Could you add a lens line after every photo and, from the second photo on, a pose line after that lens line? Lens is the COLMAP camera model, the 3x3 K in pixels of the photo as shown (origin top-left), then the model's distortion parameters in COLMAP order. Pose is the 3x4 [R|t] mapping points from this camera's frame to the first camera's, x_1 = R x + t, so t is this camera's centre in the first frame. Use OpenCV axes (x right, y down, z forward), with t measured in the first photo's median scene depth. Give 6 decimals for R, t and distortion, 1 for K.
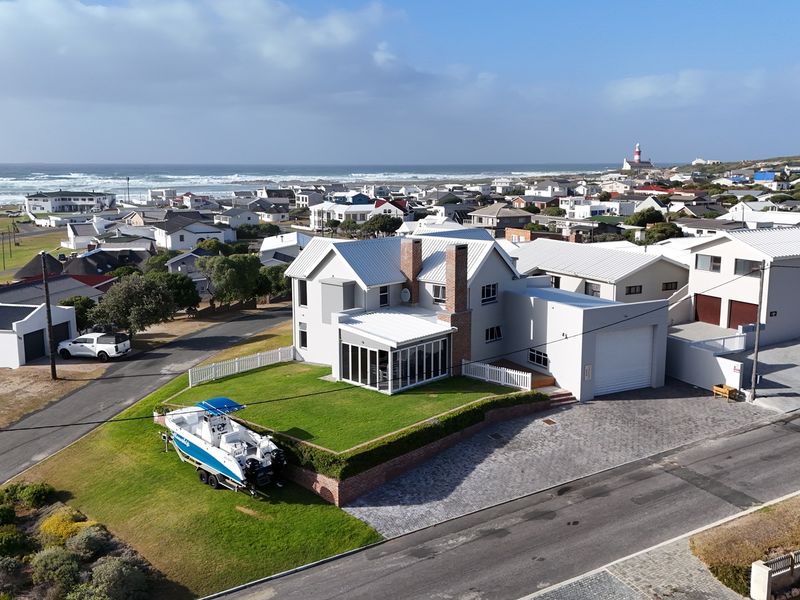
lens RADIAL K [[778.9, 0, 397.0], [0, 778.9, 297.6], [0, 0, 1]] dist [0.097139, -0.114295]
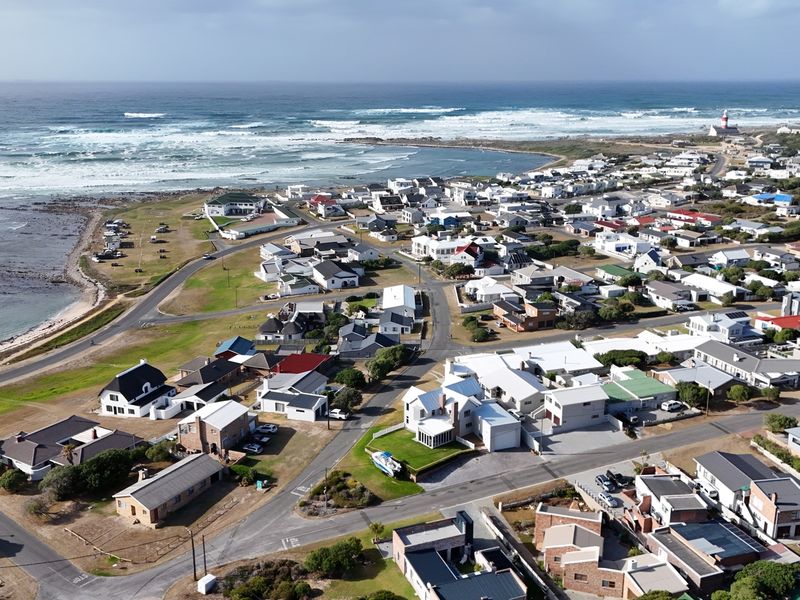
lens RADIAL K [[778.9, 0, 397.0], [0, 778.9, 297.6], [0, 0, 1]] dist [0.097139, -0.114295]
pose [[0.991384, 0.036338, -0.125846, 0.241392], [-0.023216, 0.994284, 0.104210, -0.874421], [0.128913, -0.100390, 0.986561, -2.310077]]
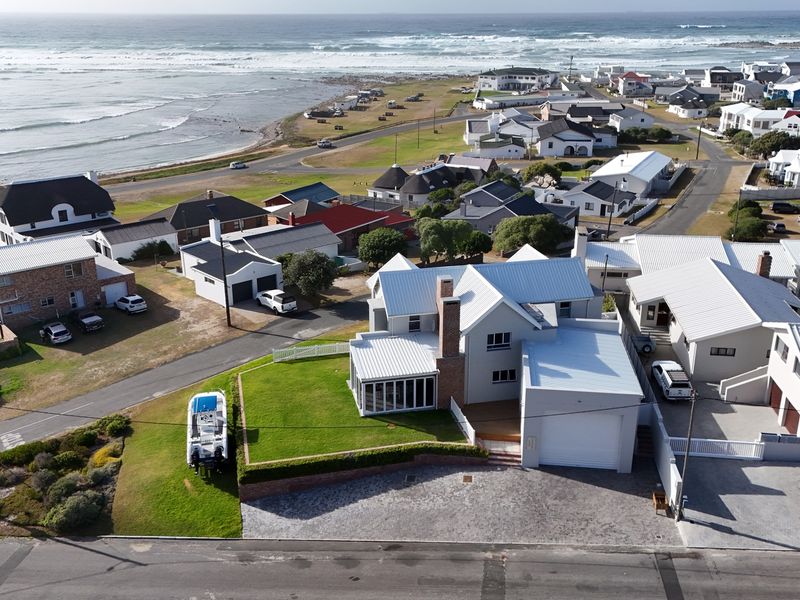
lens RADIAL K [[778.9, 0, 397.0], [0, 778.9, 297.6], [0, 0, 1]] dist [0.097139, -0.114295]
pose [[0.821365, 0.195024, -0.536028, 0.636000], [-0.096192, 0.973634, 0.206844, -0.305499], [0.562234, -0.118333, 0.818468, 0.047611]]
